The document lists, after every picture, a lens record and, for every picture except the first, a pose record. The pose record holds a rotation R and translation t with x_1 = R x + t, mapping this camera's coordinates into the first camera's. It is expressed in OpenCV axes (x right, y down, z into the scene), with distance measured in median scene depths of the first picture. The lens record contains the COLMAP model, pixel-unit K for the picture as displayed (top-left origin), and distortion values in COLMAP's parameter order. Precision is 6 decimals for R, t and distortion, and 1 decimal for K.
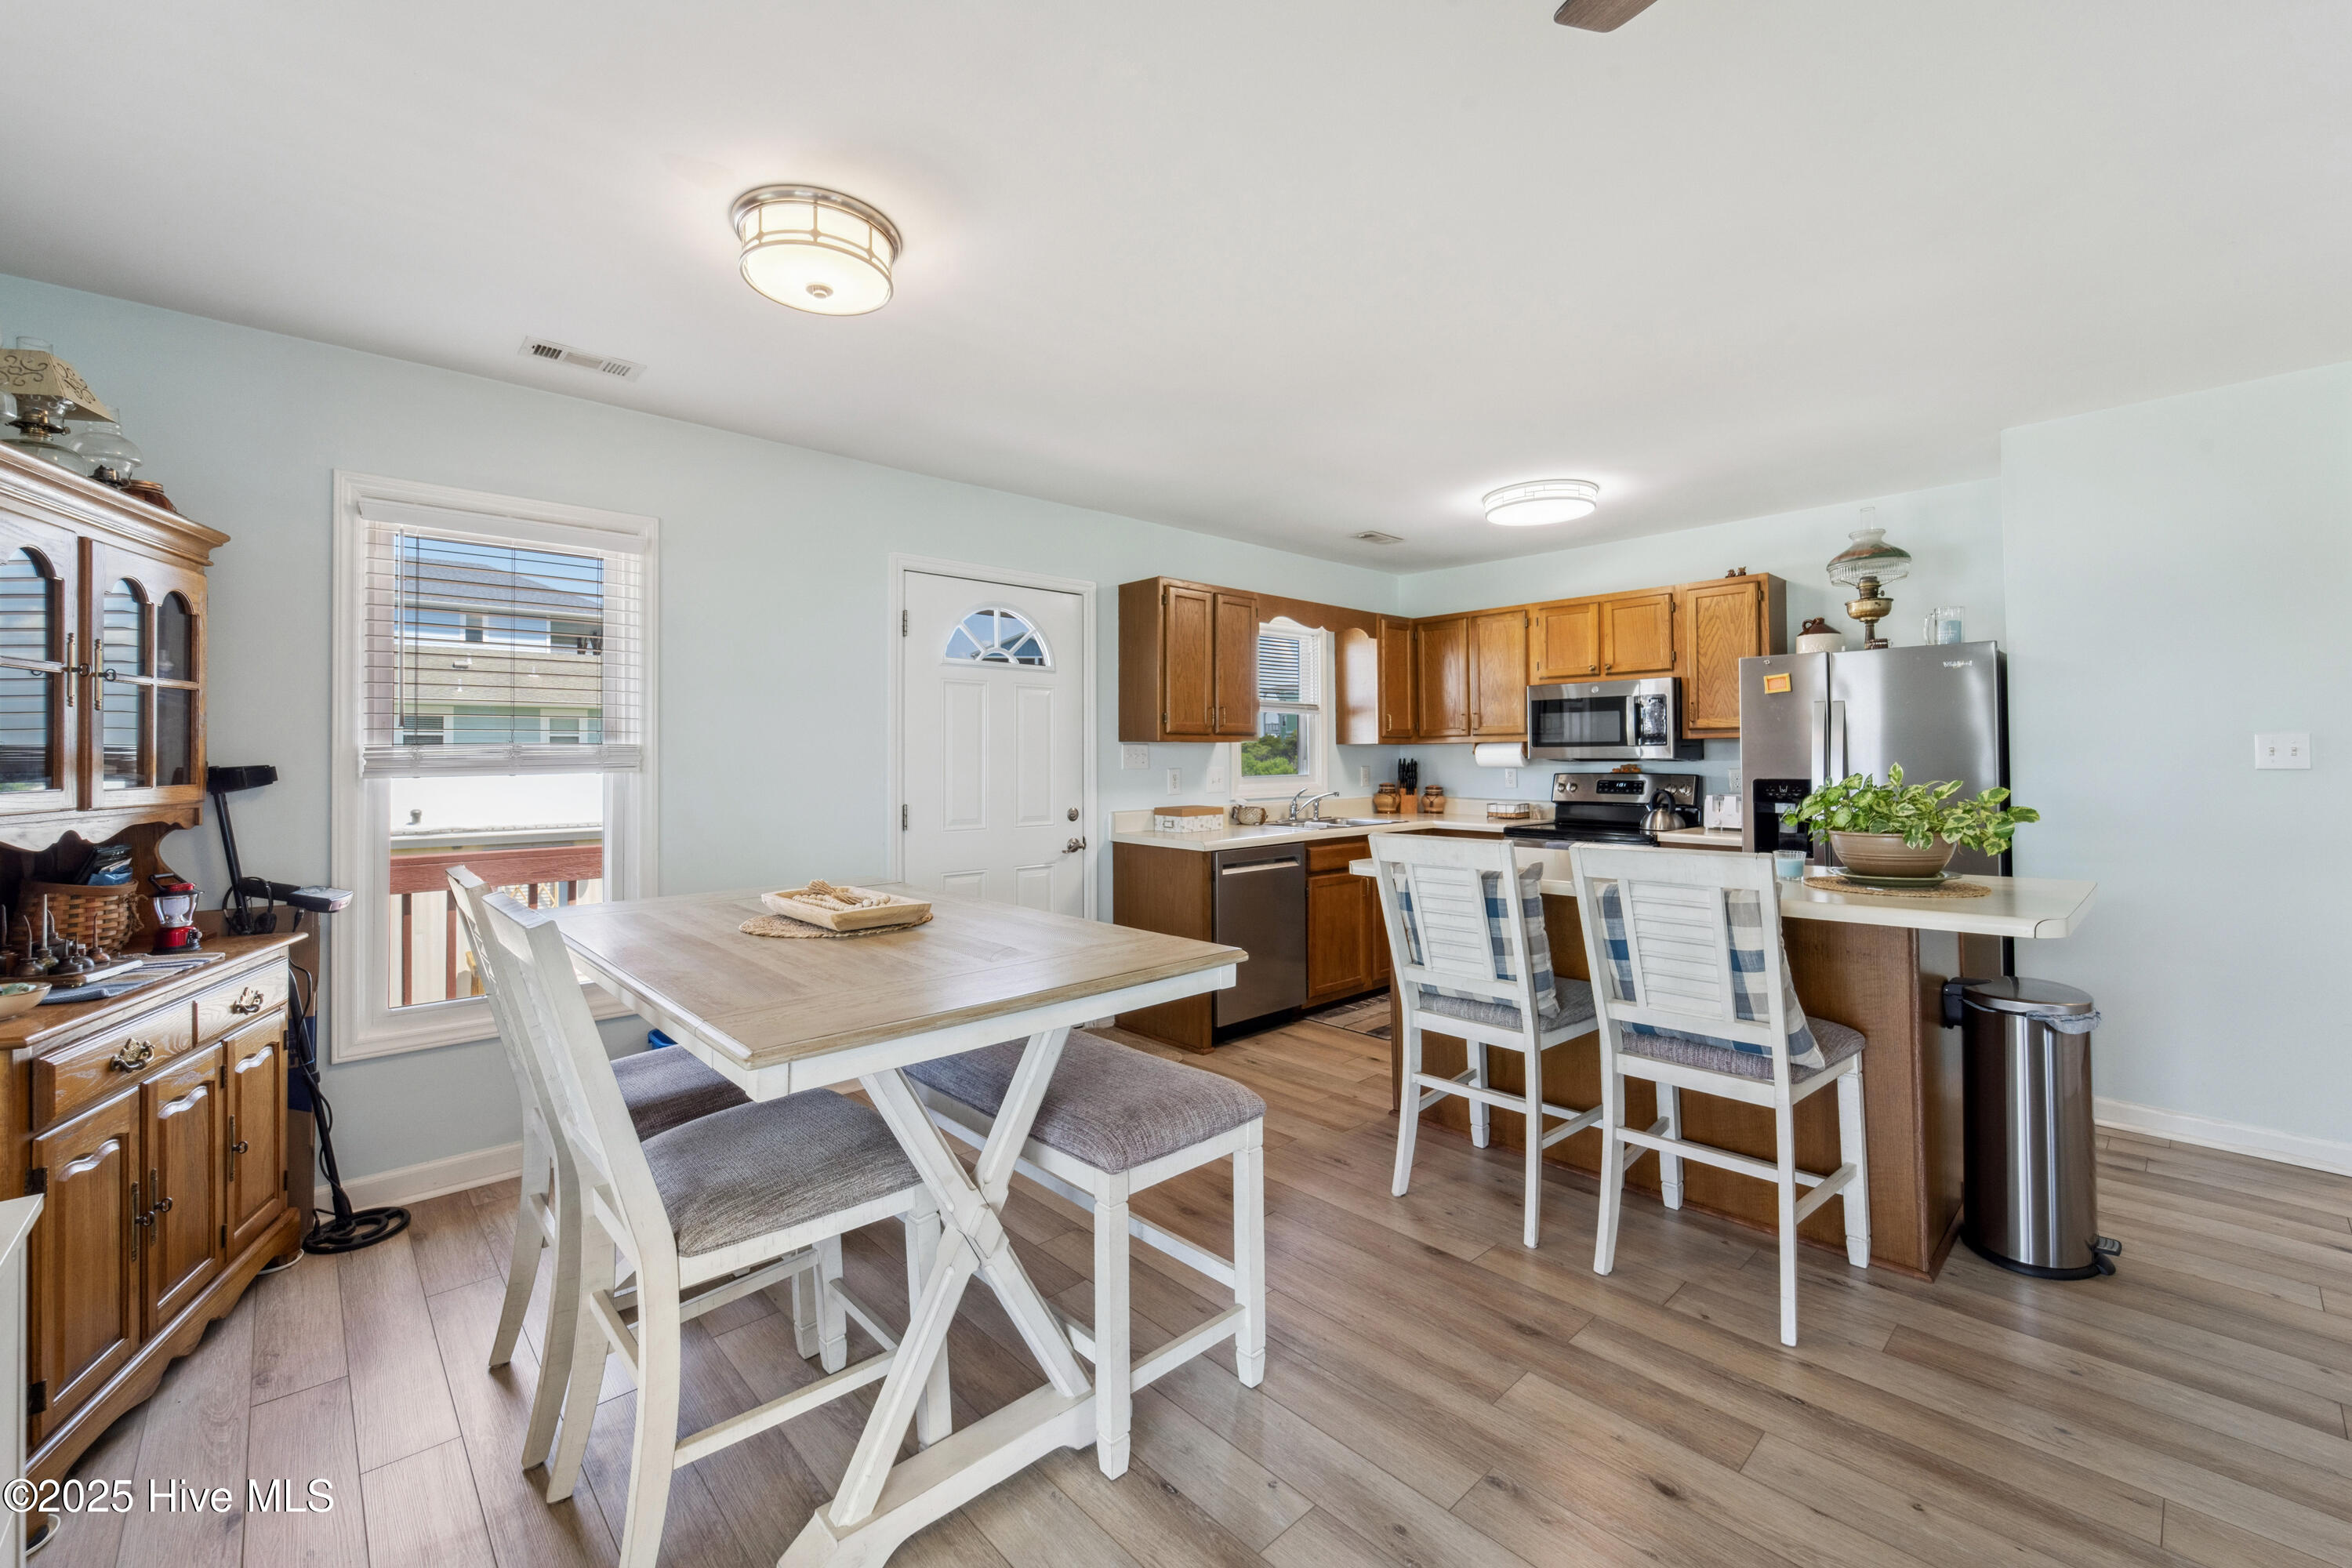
lens RADIAL K [[961.4, 0, 1171.6], [0, 961.4, 745.0], [0, 0, 1]] dist [0.000188, -0.000050]
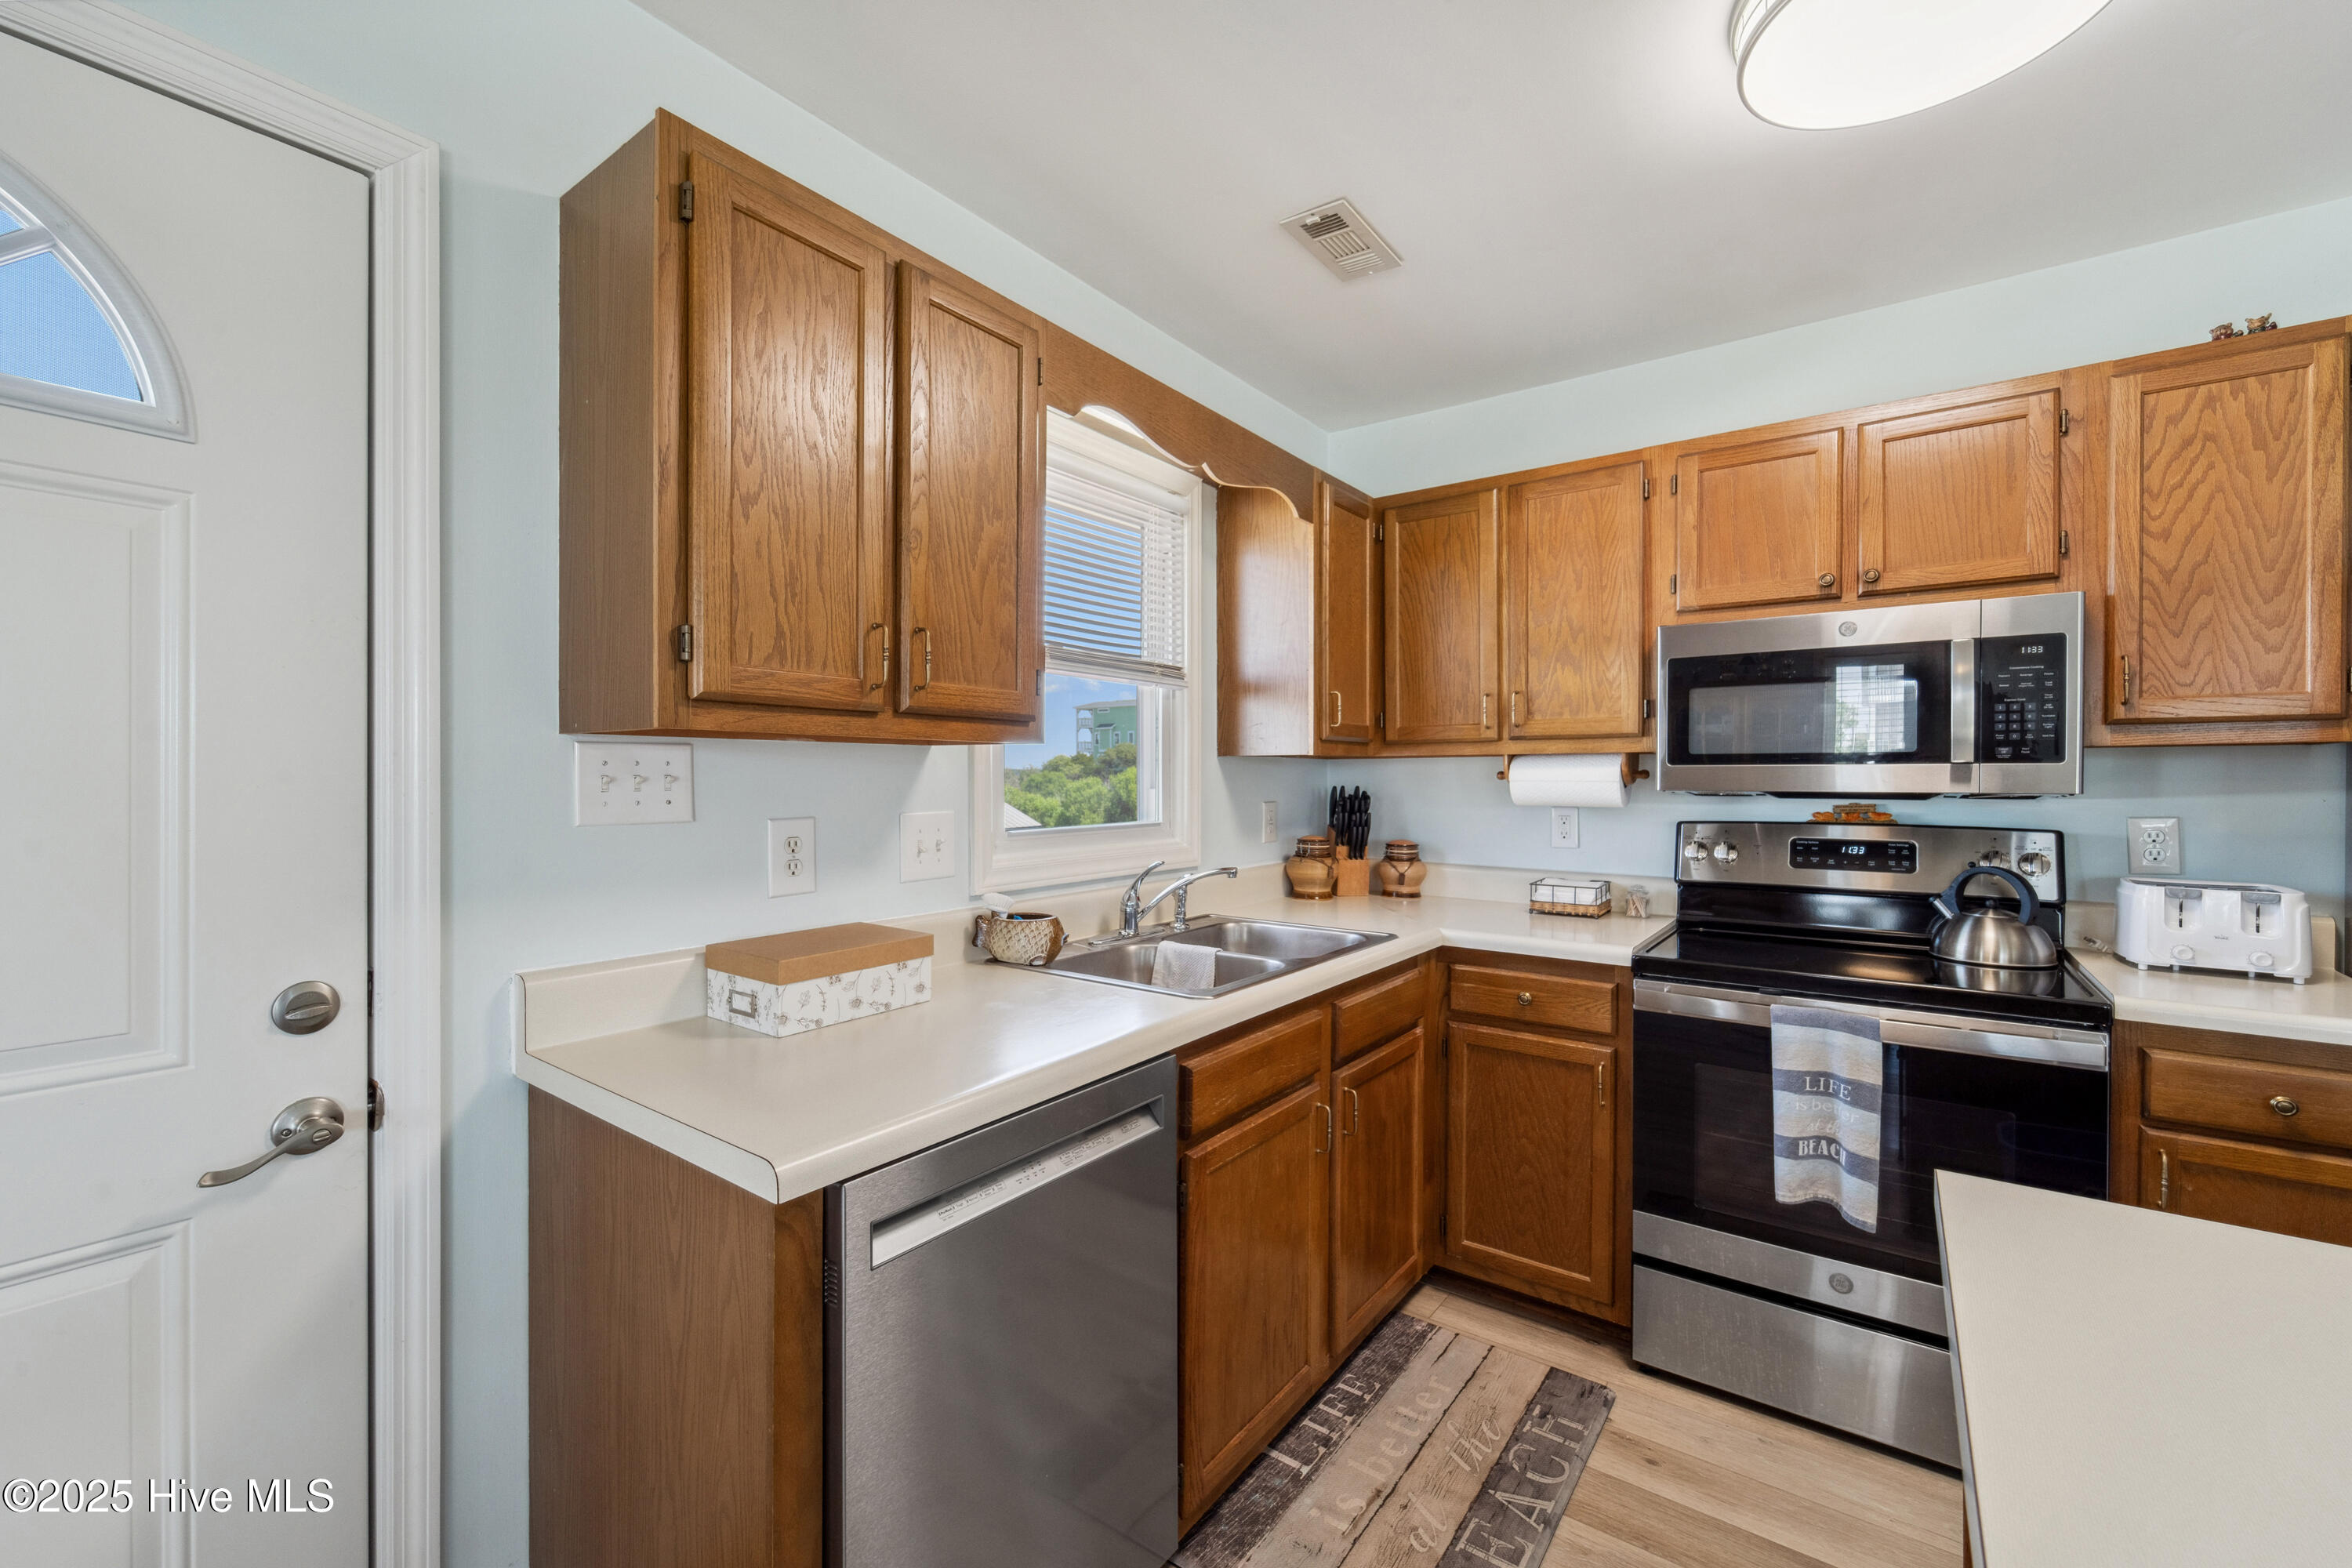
lens RADIAL K [[961.6, 0, 1158.5], [0, 961.6, 781.7], [0, 0, 1]] dist [-0.000747, -0.000667]
pose [[0.983624, 0.005223, 0.180155, 0.105123], [-0.008373, 0.999825, 0.016729, 0.007355], [-0.180036, -0.017963, 0.983496, 0.979595]]
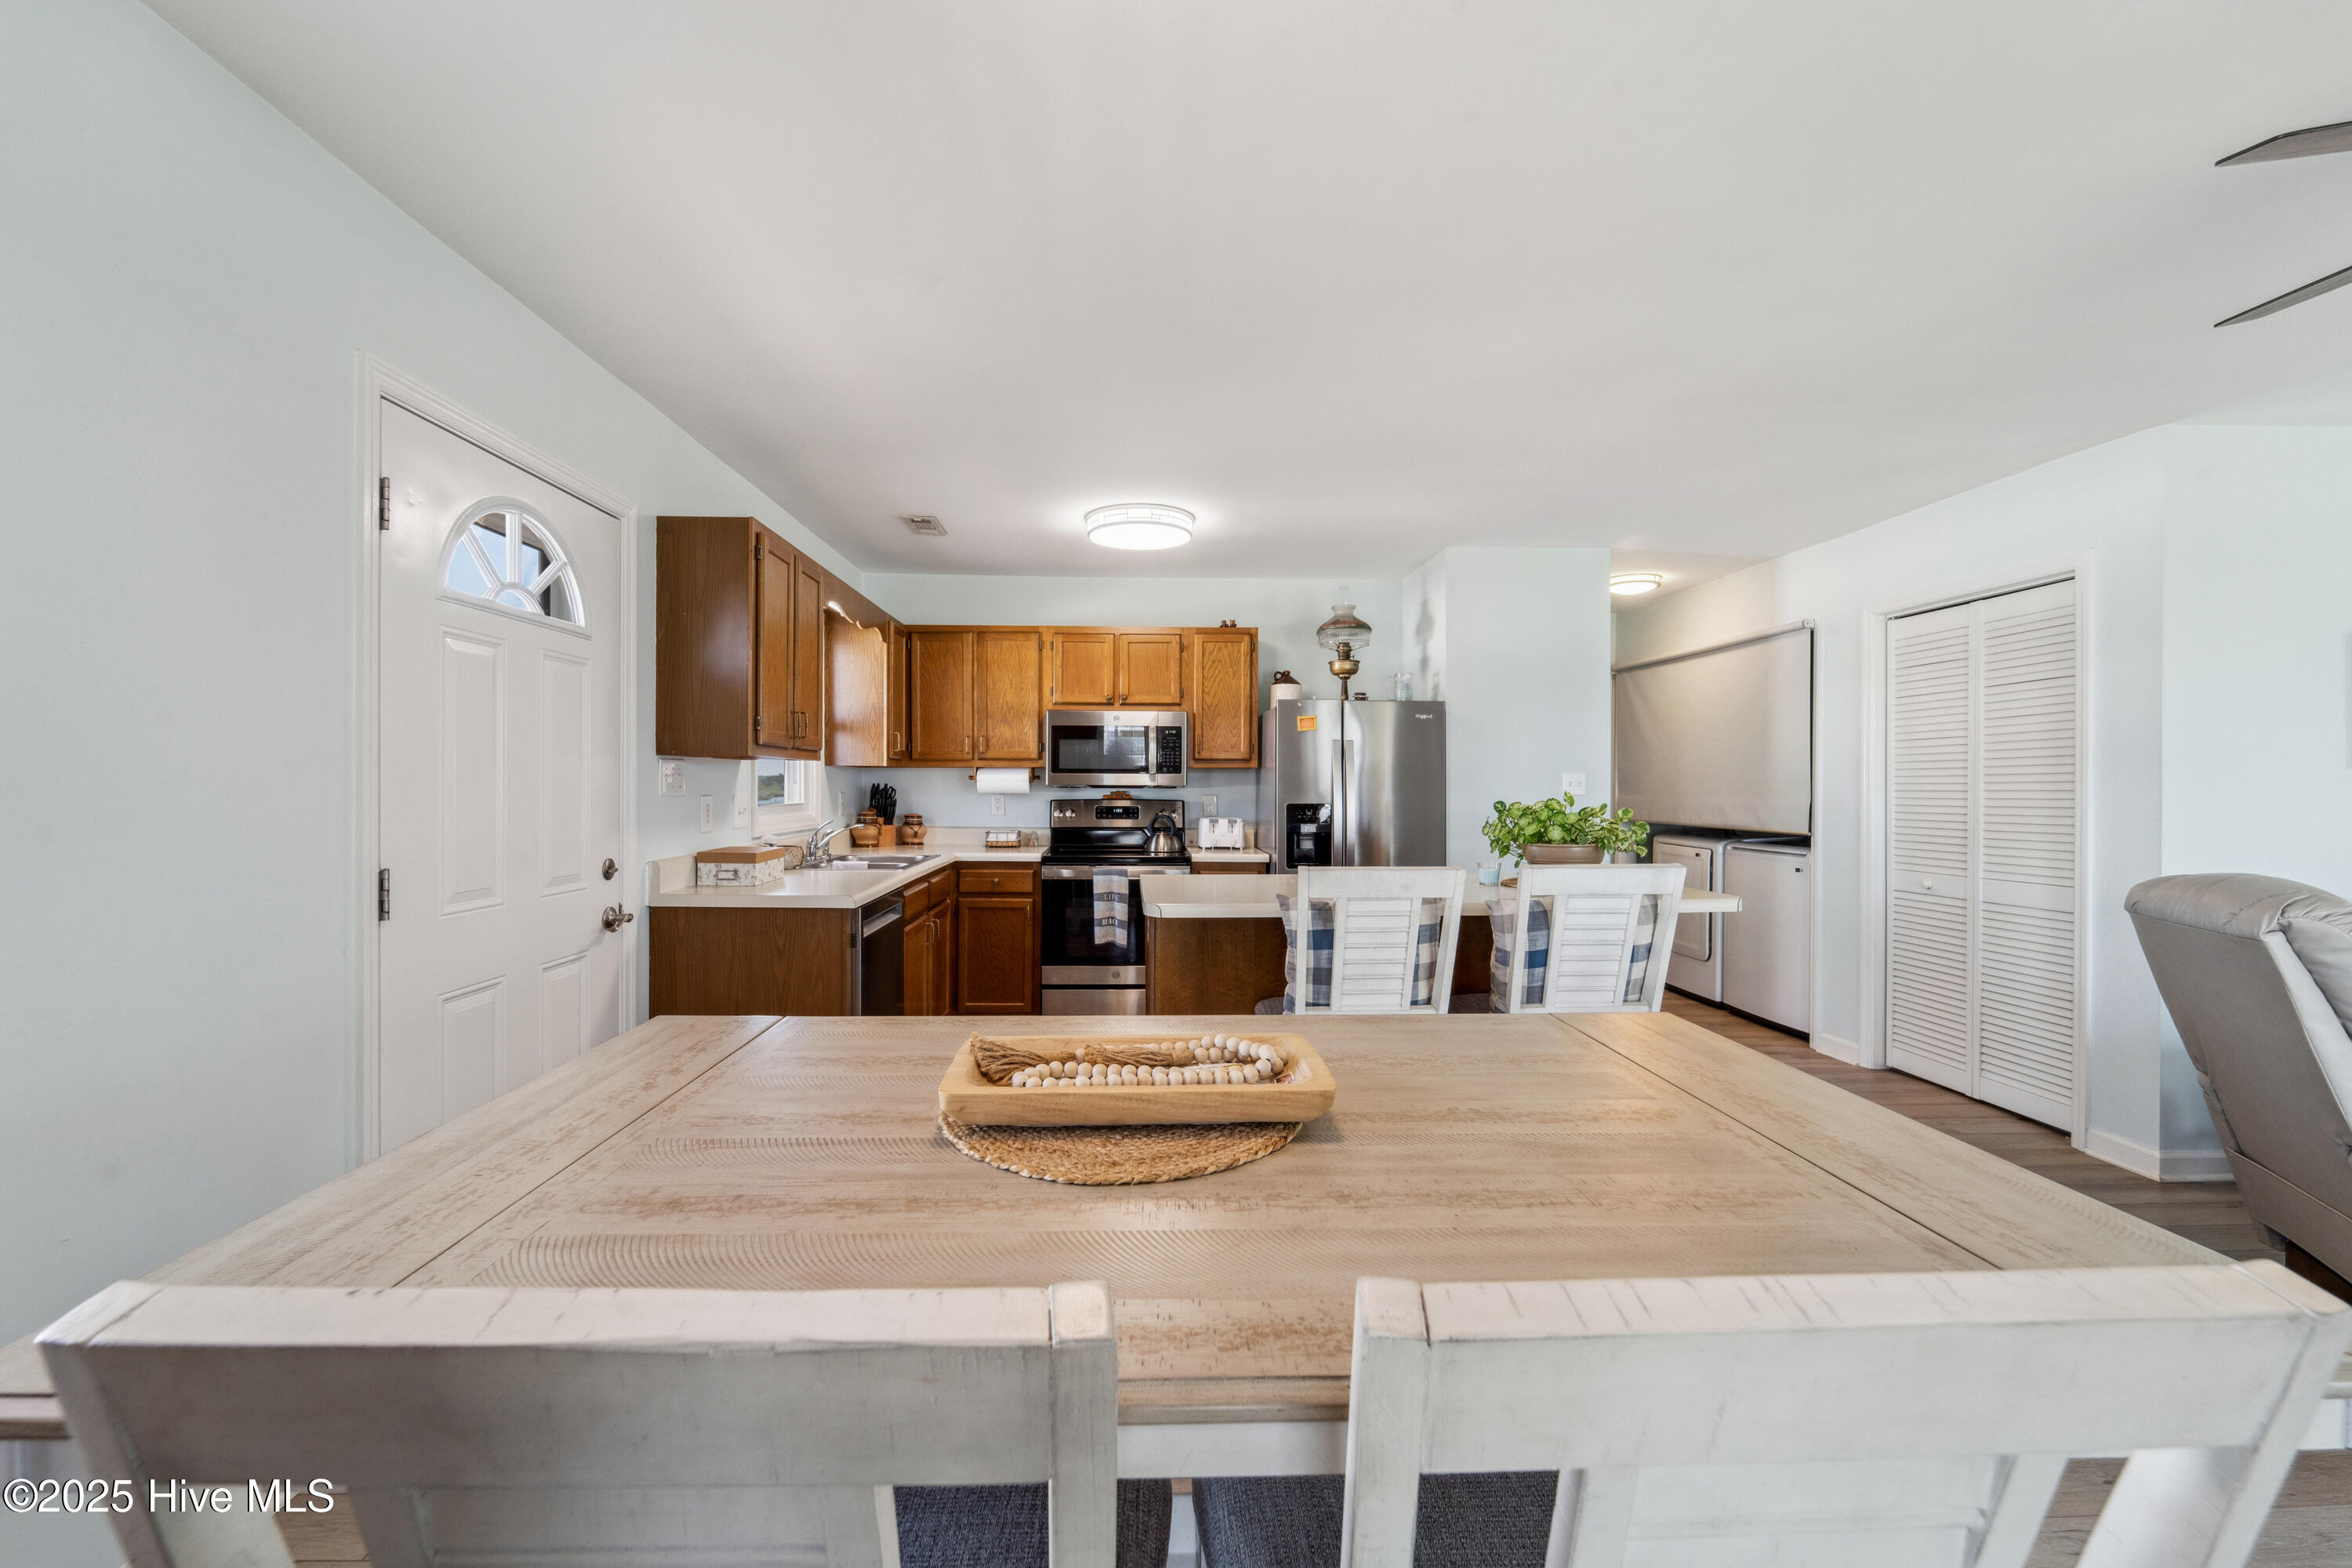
lens RADIAL K [[956.3, 0, 1159.9], [0, 956.3, 787.4], [0, 0, 1]] dist [0.001607, 0.000053]
pose [[0.650321, 0.005288, 0.759641, -0.474641], [-0.017729, 0.999809, 0.008219, 0.010772], [-0.759452, -0.018813, 0.650291, 0.451831]]
